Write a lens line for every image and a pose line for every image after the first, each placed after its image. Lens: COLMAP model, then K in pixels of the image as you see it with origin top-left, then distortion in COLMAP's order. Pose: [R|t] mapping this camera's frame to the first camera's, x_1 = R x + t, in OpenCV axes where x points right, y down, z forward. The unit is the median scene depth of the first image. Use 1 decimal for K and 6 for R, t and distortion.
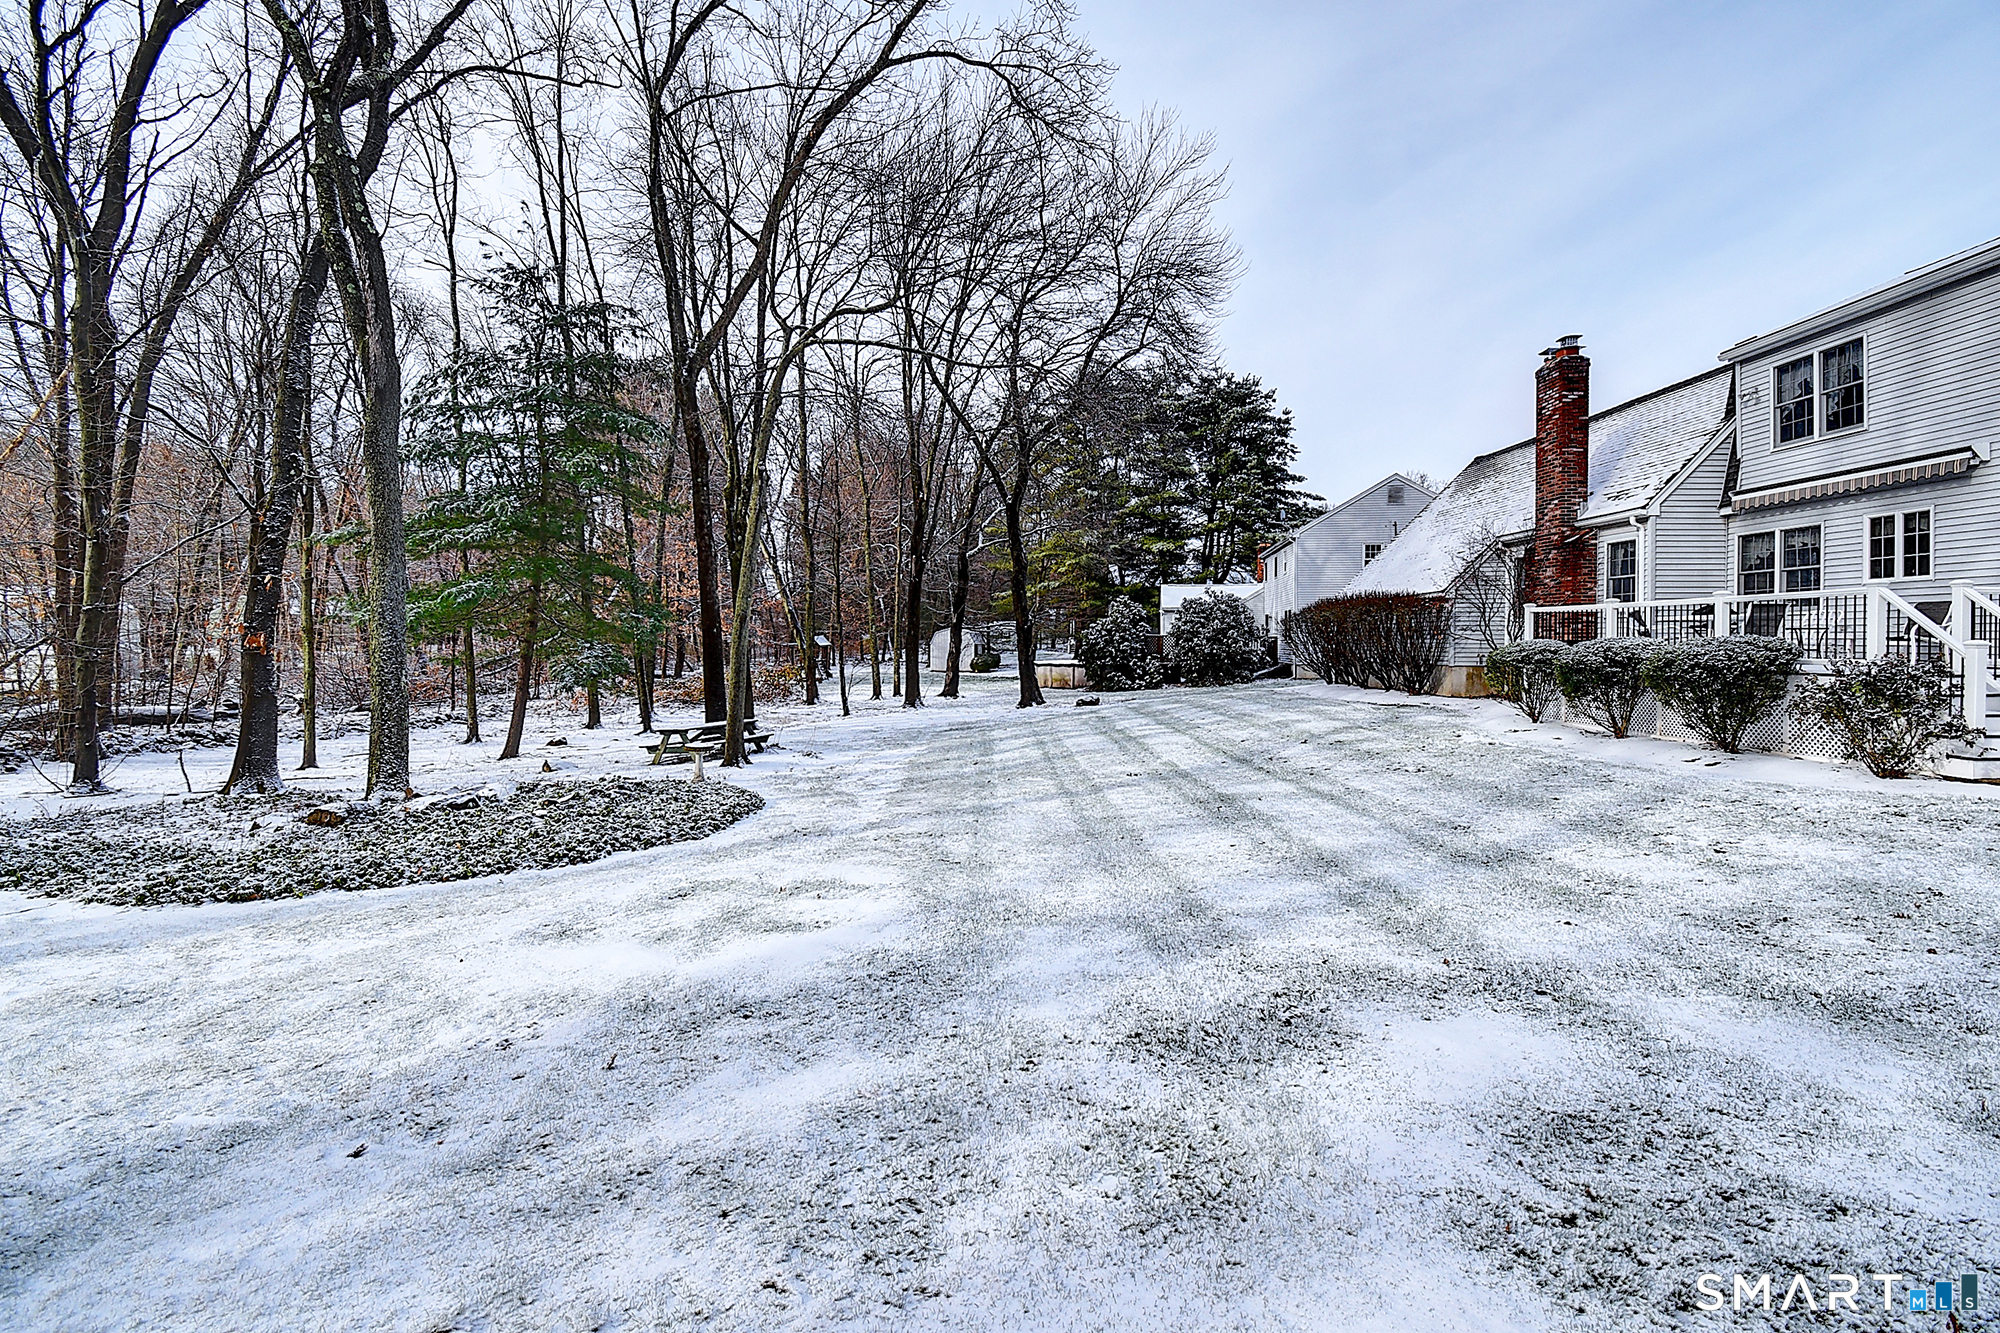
lens RADIAL K [[912.4, 0, 1004.1], [0, 912.4, 663.8], [0, 0, 1]] dist [-0.006657, -0.002703]
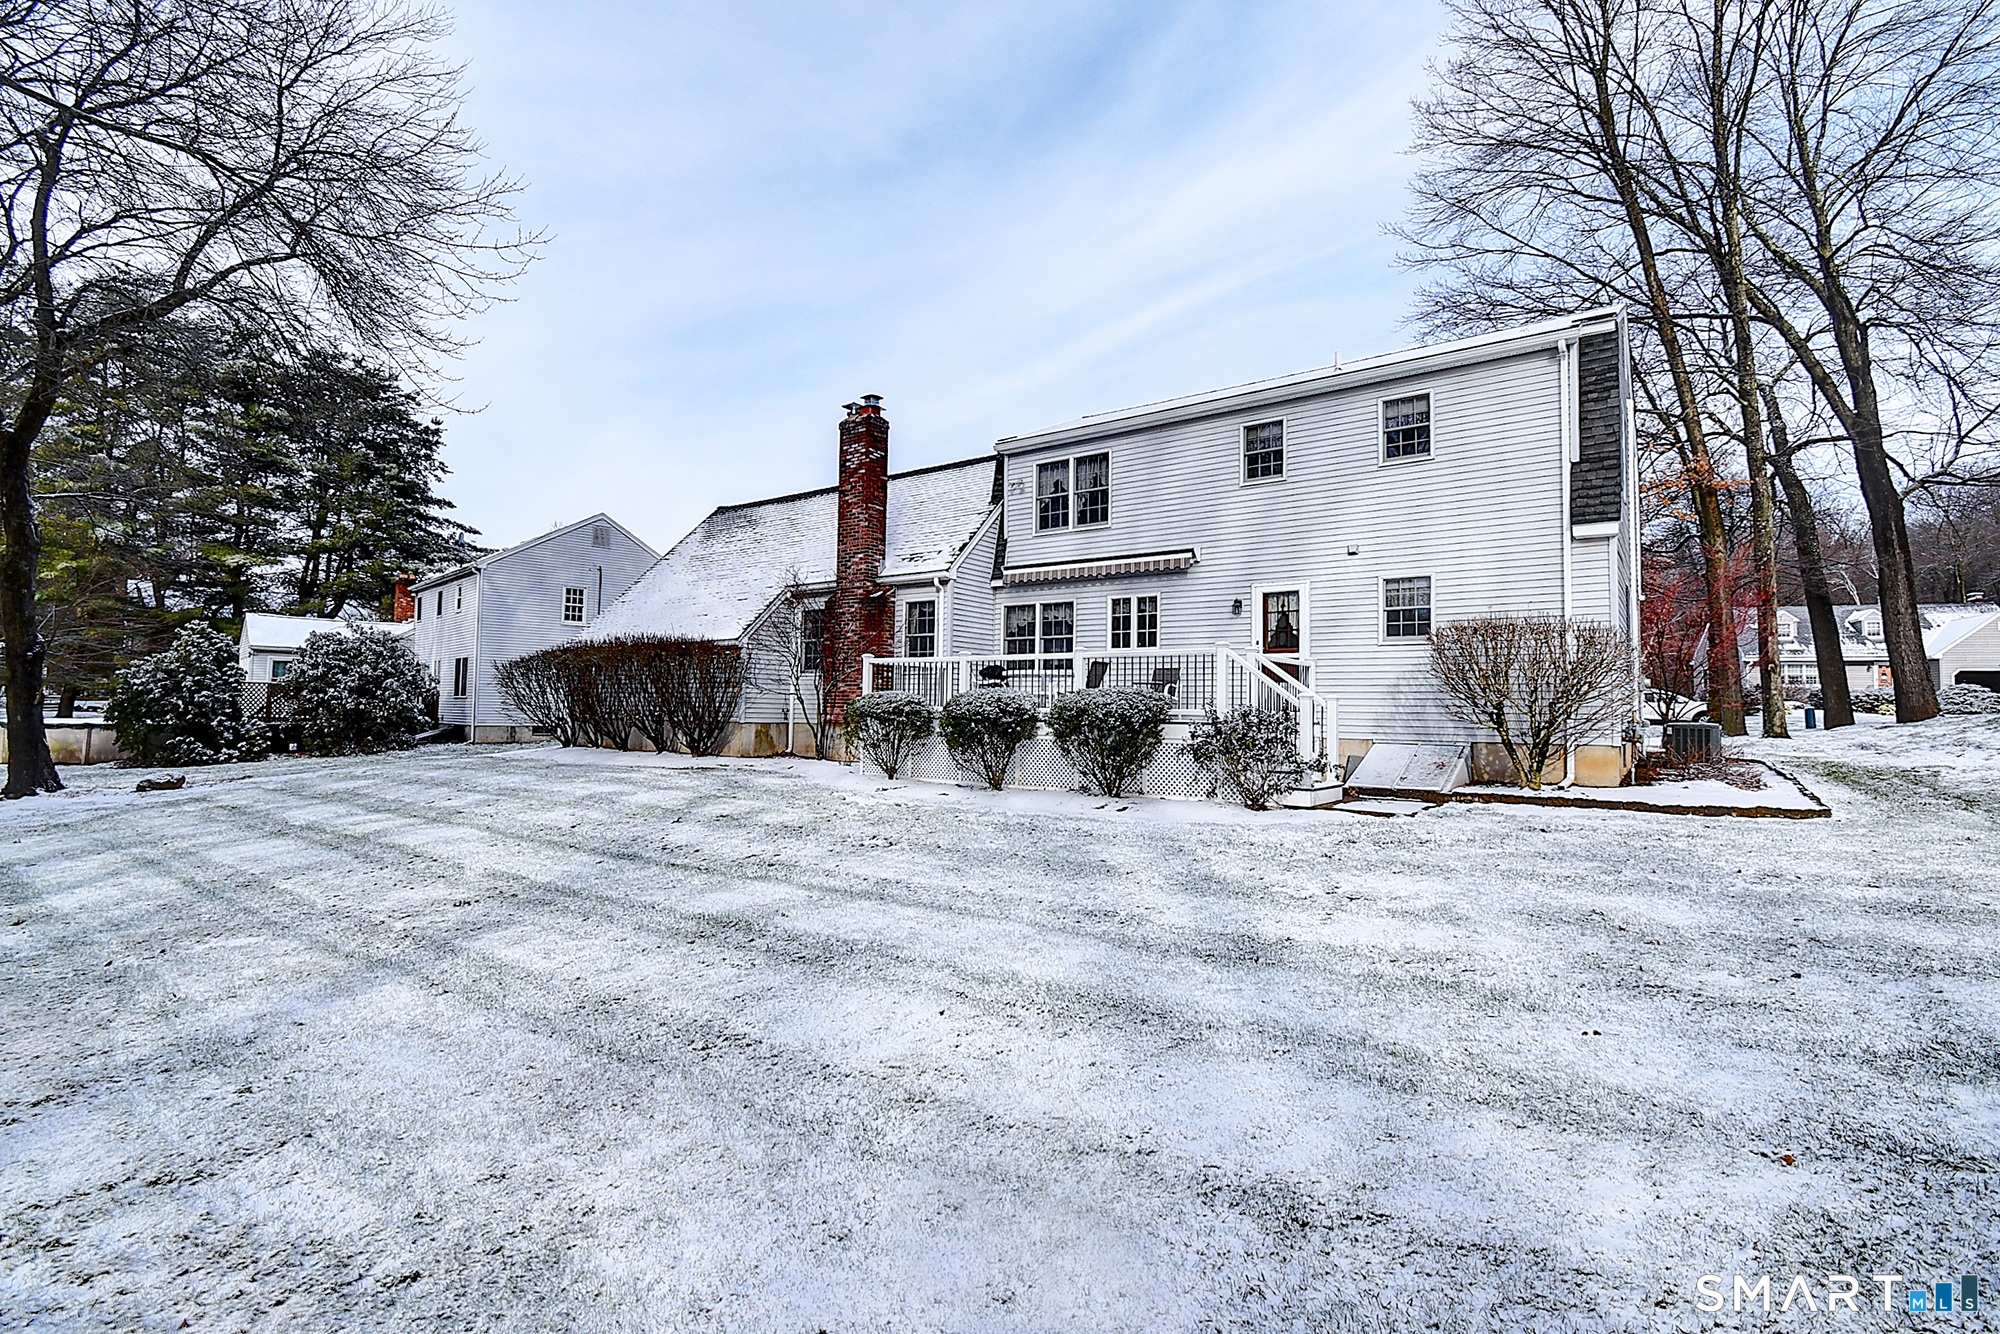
lens RADIAL K [[912.4, 0, 996.9], [0, 912.4, 665.6], [0, 0, 1]] dist [-0.006657, -0.002703]
pose [[0.599487, 0.051798, 0.798706, -0.092023], [0.004451, 0.997672, -0.068043, 0.009829], [-0.800372, 0.044346, 0.597861, 0.294865]]
